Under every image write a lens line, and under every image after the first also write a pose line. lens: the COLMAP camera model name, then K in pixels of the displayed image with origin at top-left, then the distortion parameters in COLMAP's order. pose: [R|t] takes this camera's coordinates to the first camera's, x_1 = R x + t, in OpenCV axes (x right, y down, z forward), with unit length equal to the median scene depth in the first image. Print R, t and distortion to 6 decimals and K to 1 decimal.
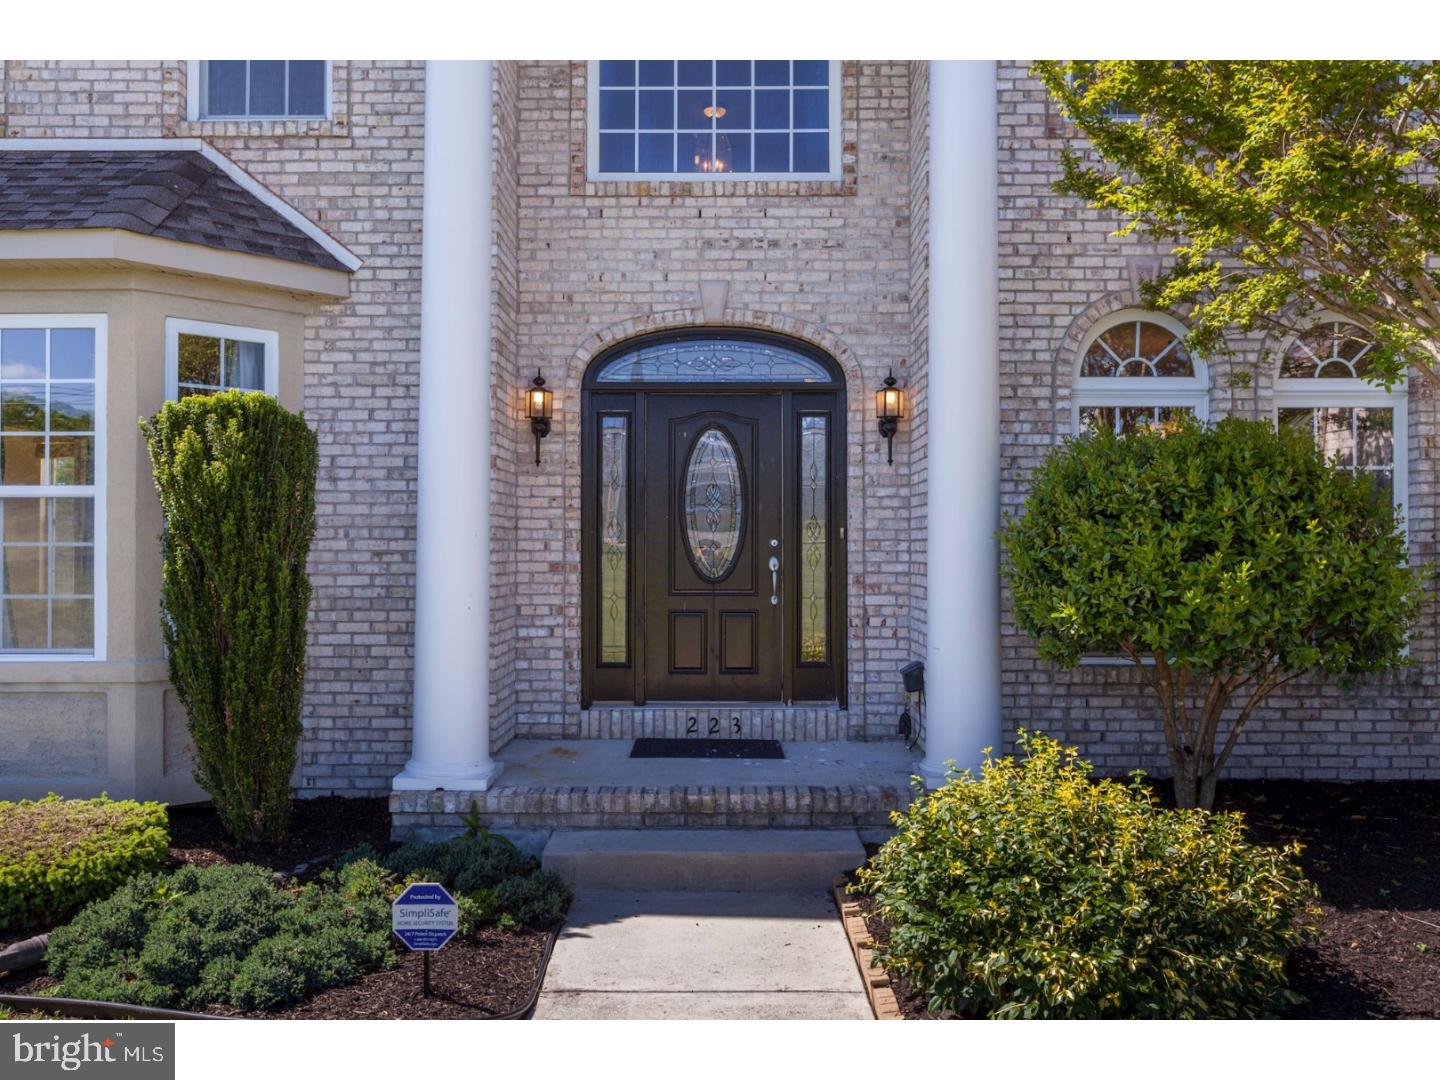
lens RADIAL K [[1160.9, 0, 720.0], [0, 1160.9, 540.0], [0, 0, 1]] dist [-0.002892, -0.000879]
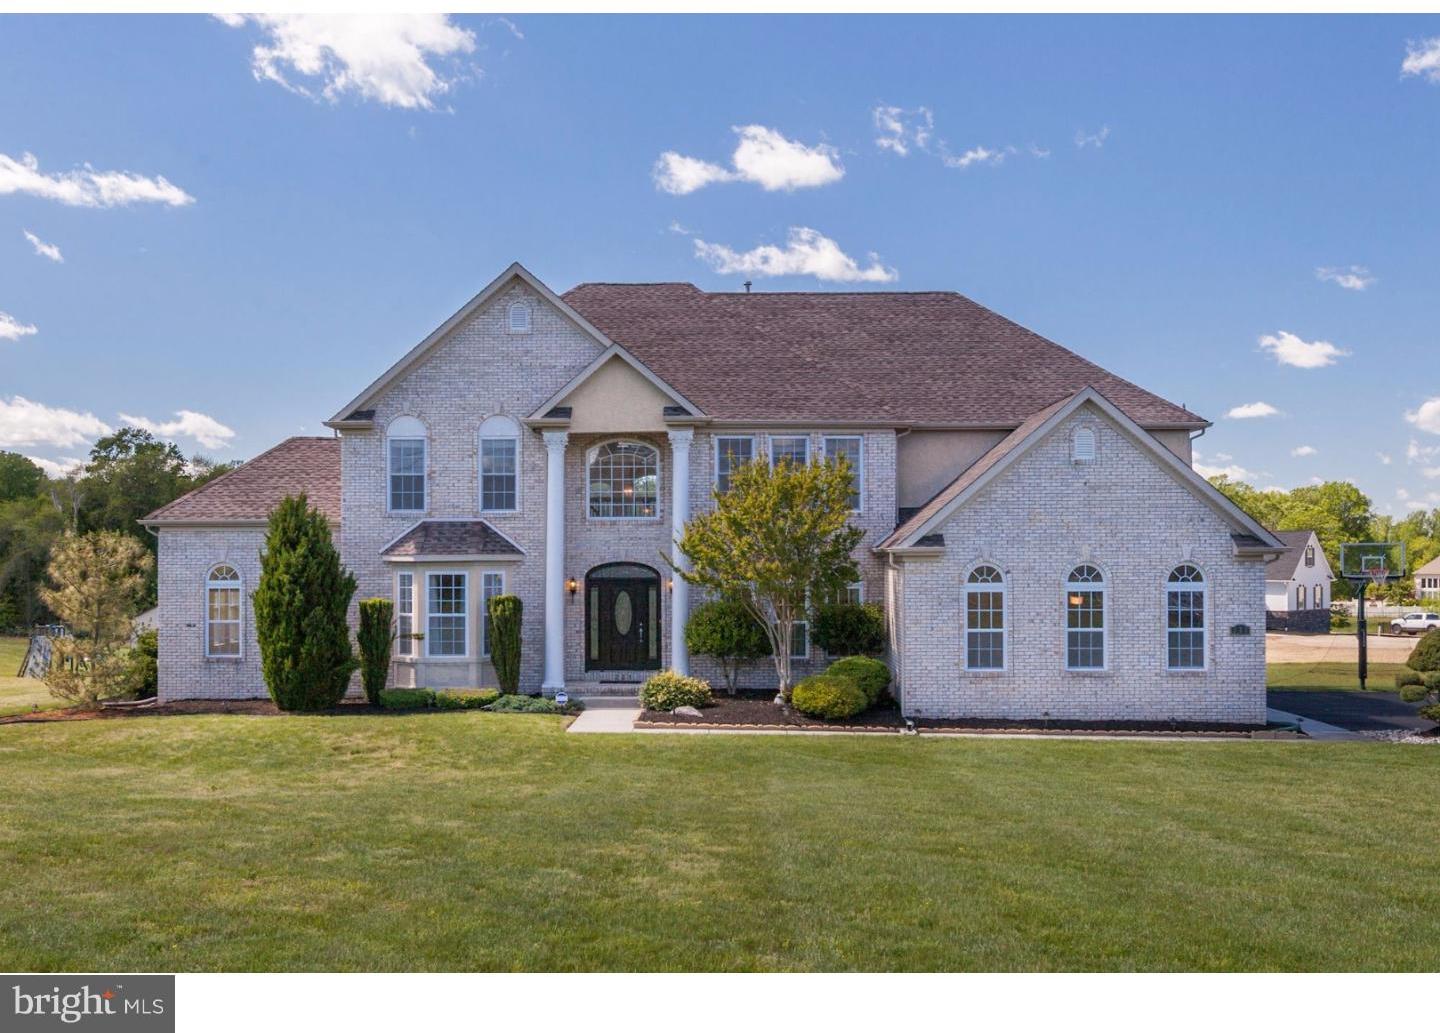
lens RADIAL K [[1482.1, 0, 720.0], [0, 1482.1, 516.5], [0, 0, 1]] dist [0.006049, 0.002593]
pose [[0.999964, -0.004806, -0.007033, 0.323738], [0.004615, 0.999629, -0.026858, -0.204342], [0.007160, 0.026825, 0.999615, -3.509641]]
